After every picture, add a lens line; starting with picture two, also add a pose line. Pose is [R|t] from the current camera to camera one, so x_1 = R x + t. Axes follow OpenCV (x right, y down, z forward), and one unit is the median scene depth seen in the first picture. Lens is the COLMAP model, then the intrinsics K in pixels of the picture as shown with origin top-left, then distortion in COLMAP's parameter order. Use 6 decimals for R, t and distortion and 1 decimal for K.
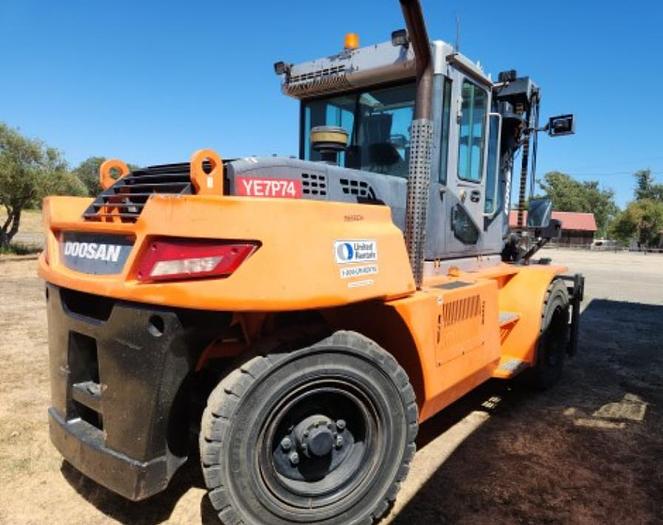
lens RADIAL K [[453.5, 0, 358.2], [0, 453.5, 263.4], [0, 0, 1]] dist [0.047959, -0.003171]
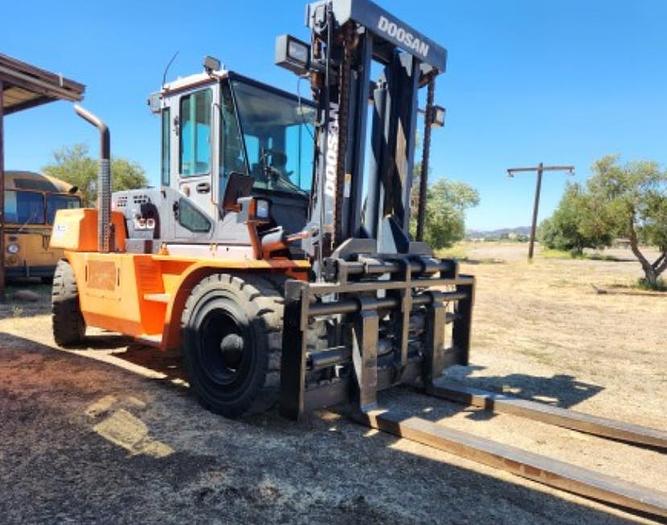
lens RADIAL K [[527.3, 0, 333.5], [0, 527.3, 262.5], [0, 0, 1]] dist [0.077313, -0.000127]
pose [[-0.056681, 0.004216, -0.998383, 2.088989], [-0.109870, 0.993891, 0.010435, -0.026410], [0.992329, 0.110283, -0.055871, 1.944731]]
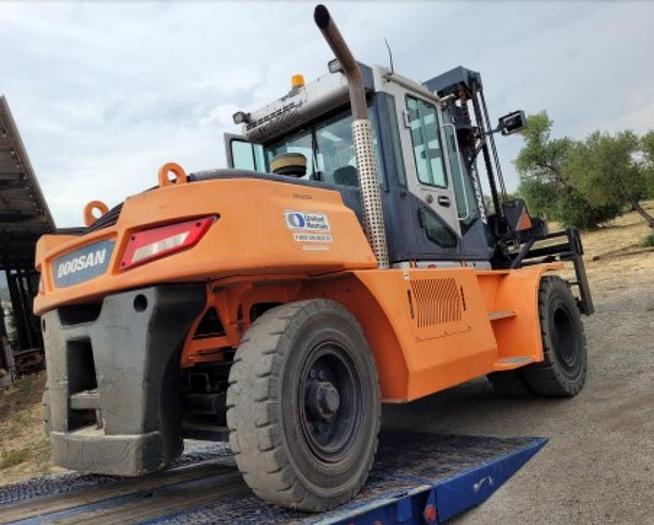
lens RADIAL K [[532.7, 0, 346.9], [0, 532.7, 253.6], [0, 0, 1]] dist [0.001747, 0.003183]
pose [[0.985274, -0.168566, -0.028633, 0.083683], [0.158882, 0.964499, -0.210946, 0.247546], [0.063175, 0.203291, 0.977078, -0.190871]]
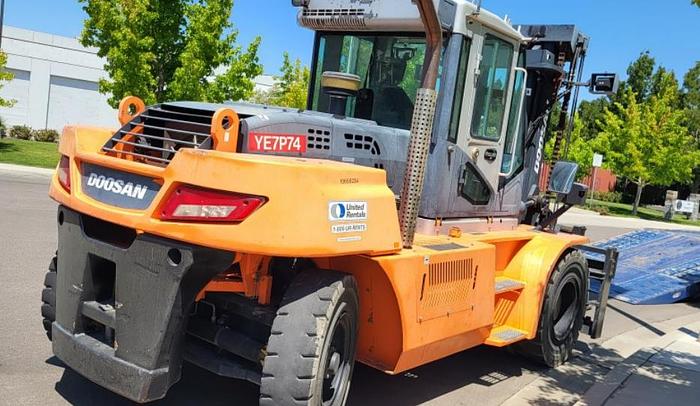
lens RADIAL K [[649.3, 0, 401.2], [0, 649.3, 204.2], [0, 0, 1]] dist [0.004606, 0.003934]
pose [[0.994075, 0.102572, 0.035962, 0.049795], [-0.102906, 0.994662, 0.007574, -0.050160], [-0.034993, -0.011230, 0.999324, -0.473102]]
